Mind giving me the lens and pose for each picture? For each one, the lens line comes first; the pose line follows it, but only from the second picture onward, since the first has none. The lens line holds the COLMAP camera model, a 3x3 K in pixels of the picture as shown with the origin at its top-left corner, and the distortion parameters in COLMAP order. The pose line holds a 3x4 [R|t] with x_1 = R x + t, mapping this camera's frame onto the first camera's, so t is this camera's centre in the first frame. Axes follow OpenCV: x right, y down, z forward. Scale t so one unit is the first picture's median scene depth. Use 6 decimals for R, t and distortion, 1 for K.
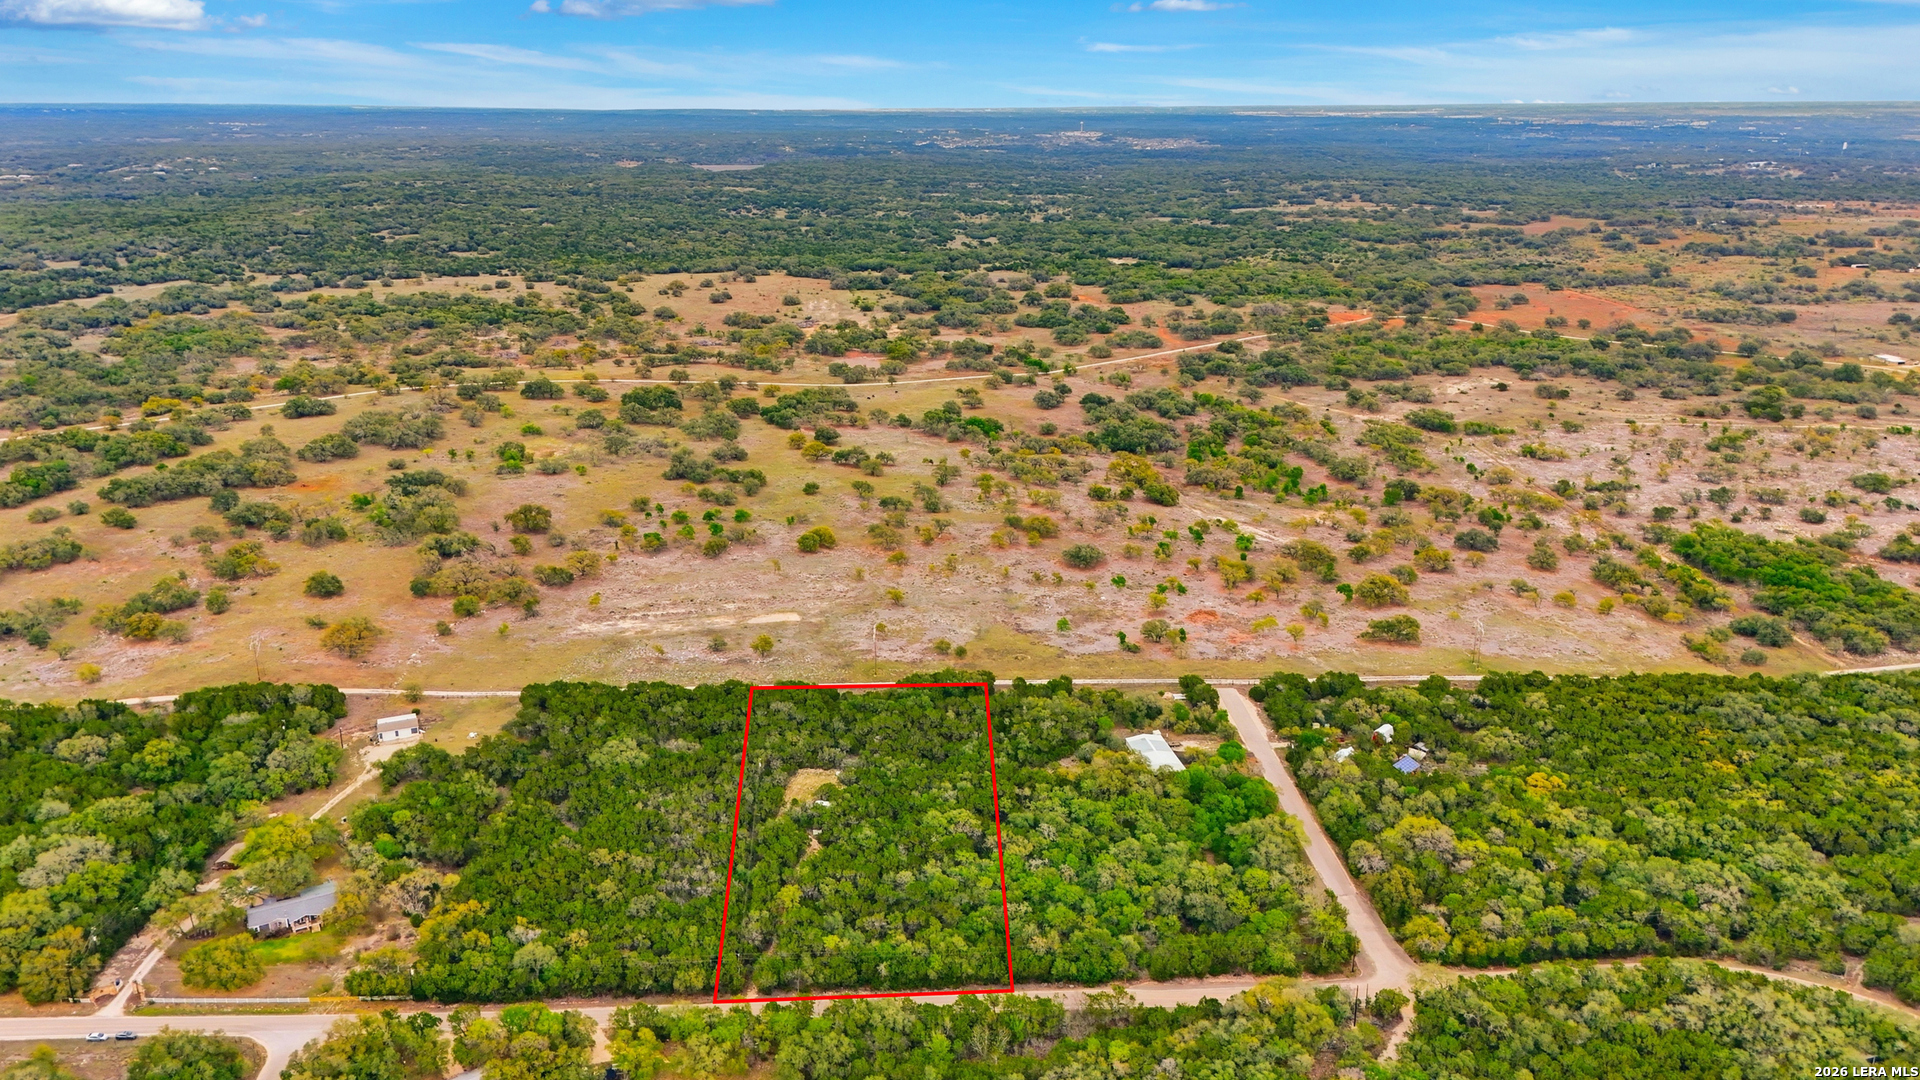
lens RADIAL K [[1374.7, 0, 960.0], [0, 1374.7, 540.0], [0, 0, 1]] dist [0.112705, -0.242897]
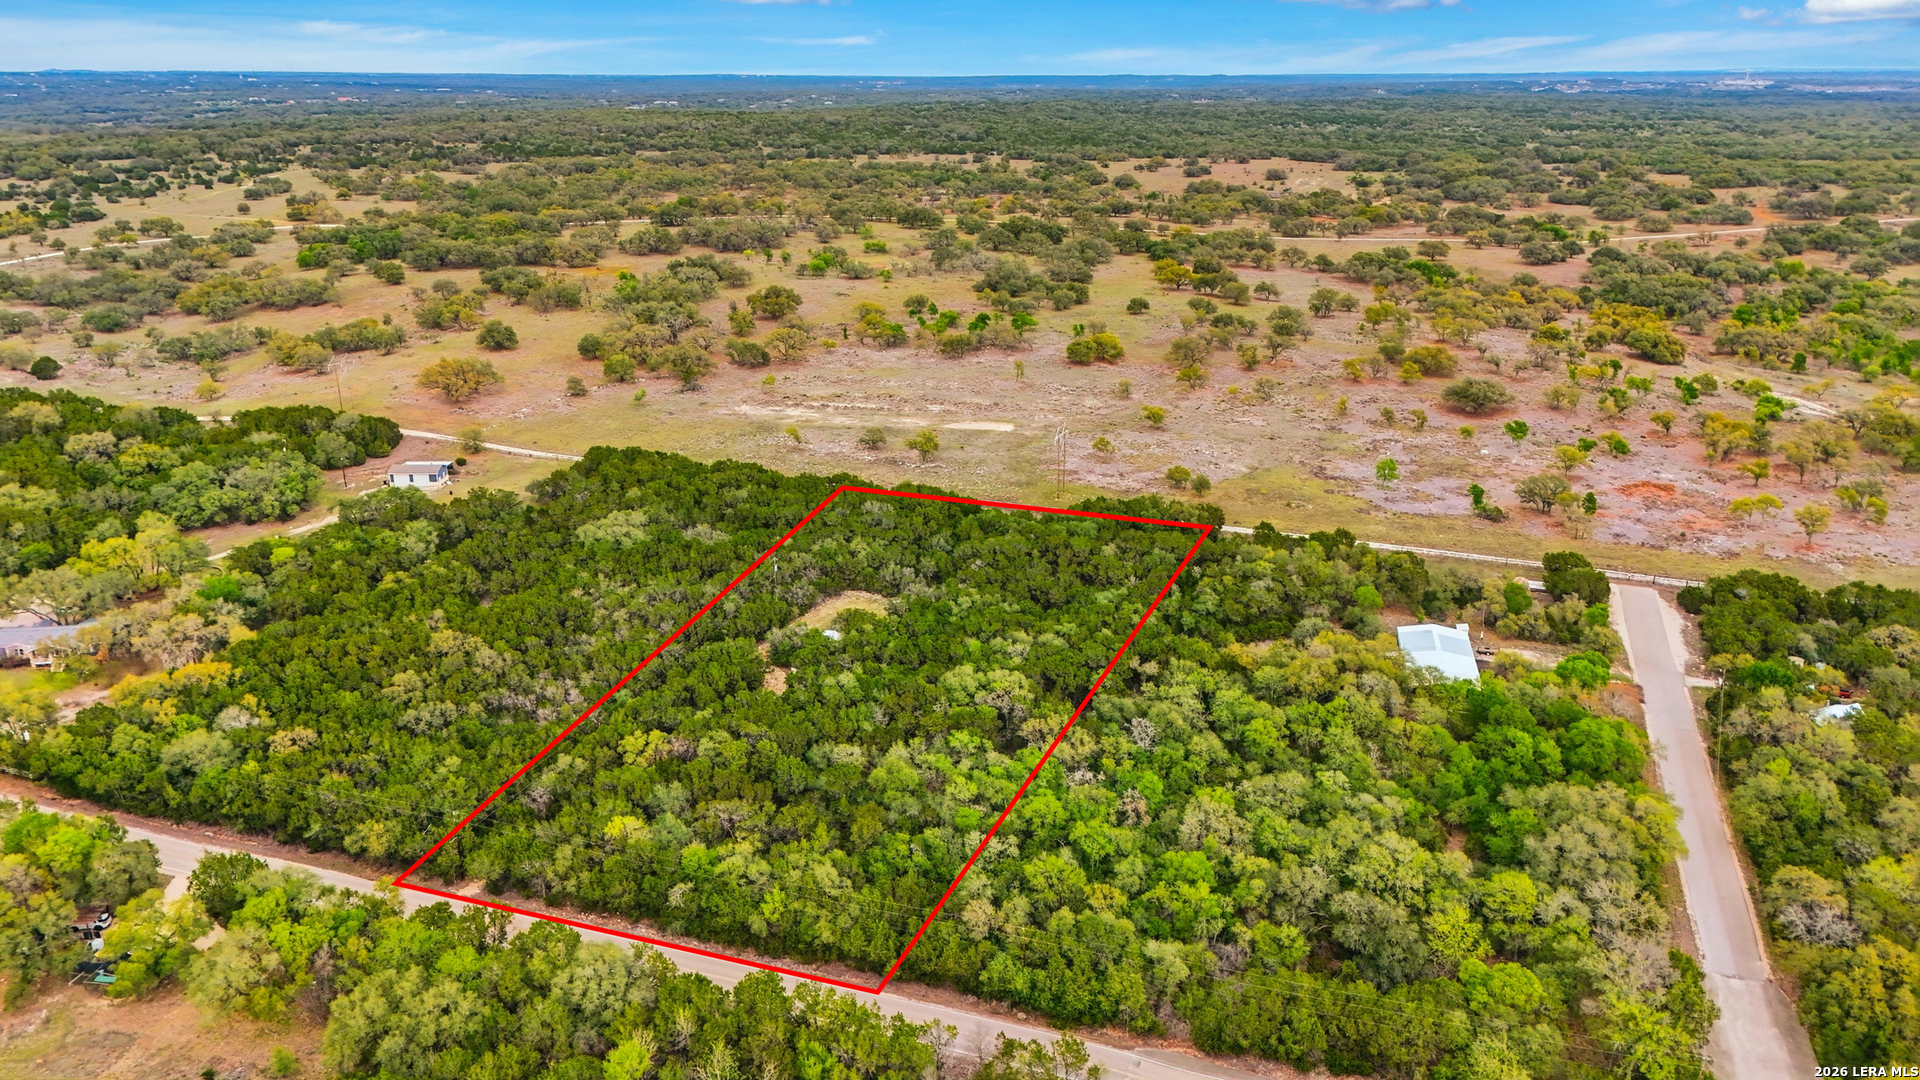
lens RADIAL K [[1385.7, 0, 960.0], [0, 1385.7, 540.0], [0, 0, 1]] dist [0.070926, -0.066749]
pose [[0.919603, 0.123112, -0.373061, 0.170660], [-0.112438, 0.992383, 0.050329, 0.103707], [0.376415, -0.004336, 0.926441, 0.416369]]
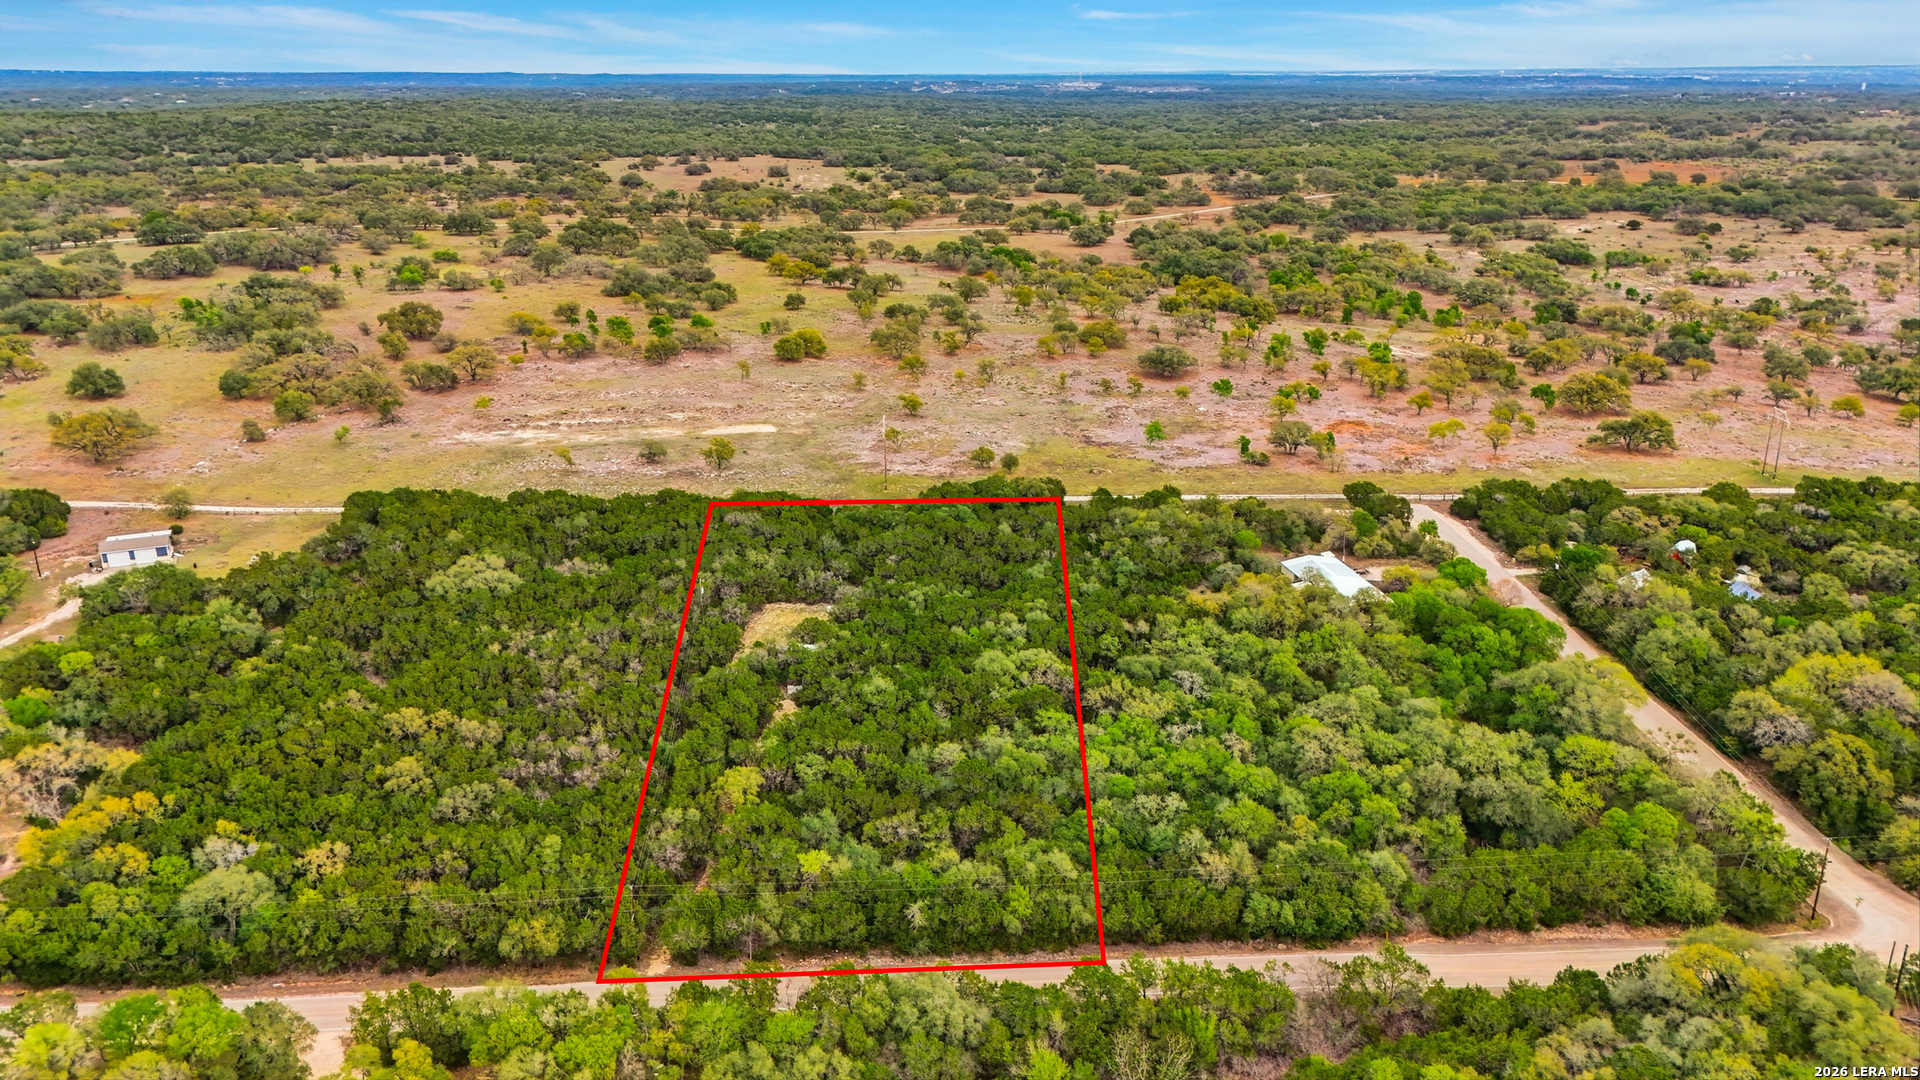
lens RADIAL K [[1385.7, 0, 960.0], [0, 1385.7, 540.0], [0, 0, 1]] dist [0.070926, -0.066749]
pose [[0.999993, -0.003251, 0.001799, -0.030337], [0.003196, 0.999560, 0.029493, 0.118758], [-0.001894, -0.029487, 0.999563, 0.372556]]
